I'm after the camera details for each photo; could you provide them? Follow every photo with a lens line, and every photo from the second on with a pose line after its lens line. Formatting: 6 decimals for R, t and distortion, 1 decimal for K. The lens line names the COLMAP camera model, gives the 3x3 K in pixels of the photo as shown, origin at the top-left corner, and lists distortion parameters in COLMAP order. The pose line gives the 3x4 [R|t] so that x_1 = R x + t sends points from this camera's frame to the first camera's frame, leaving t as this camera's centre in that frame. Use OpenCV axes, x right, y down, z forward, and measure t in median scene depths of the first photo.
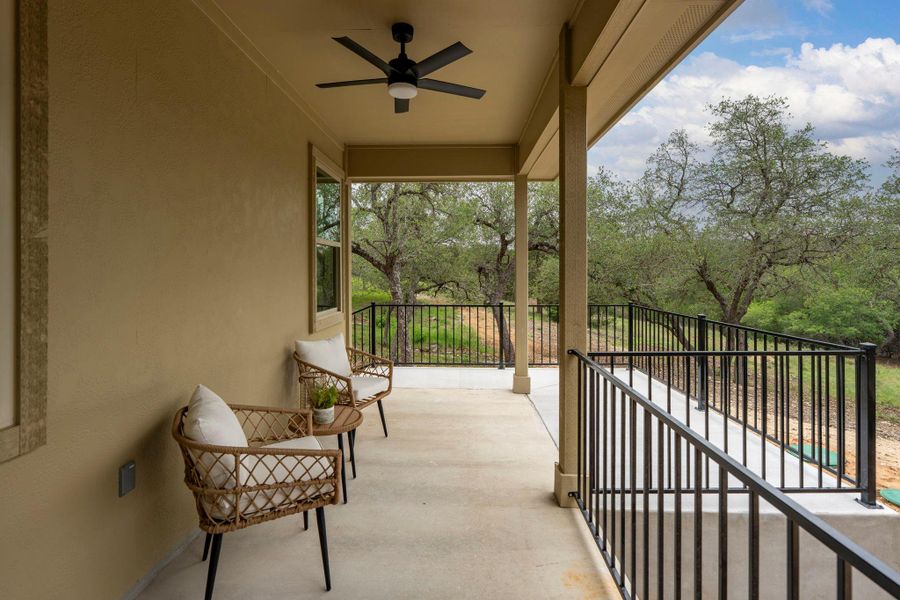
lens RADIAL K [[427.0, 0, 438.3], [0, 427.0, 275.5], [0, 0, 1]] dist [-0.001284, -0.000280]
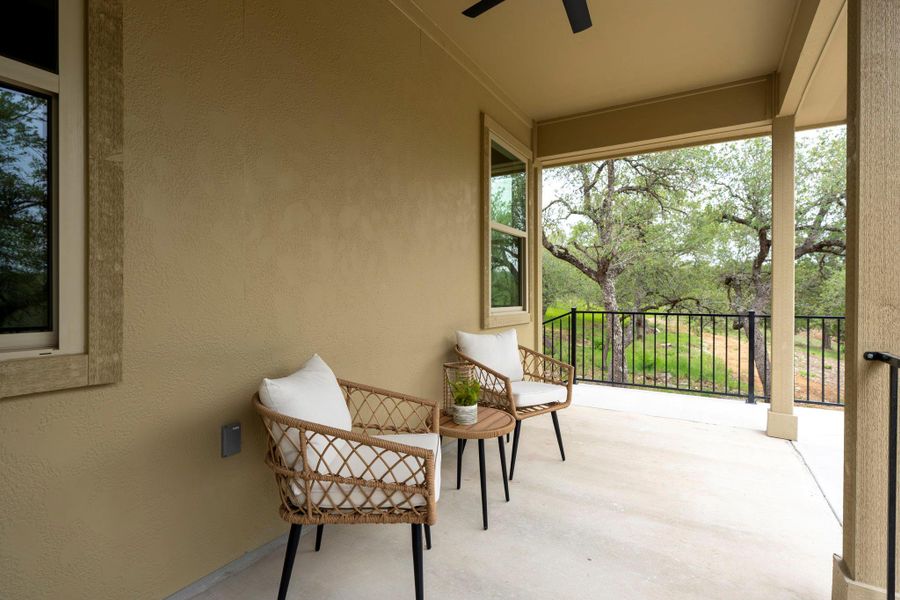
lens RADIAL K [[432.8, 0, 447.8], [0, 432.8, 296.8], [0, 0, 1]] dist [-0.004967, 0.000299]
pose [[0.881109, 0.009515, -0.472817, 0.090949], [-0.011064, 0.999939, -0.000496, 0.103886], [0.472784, 0.005668, 0.881160, 0.256546]]
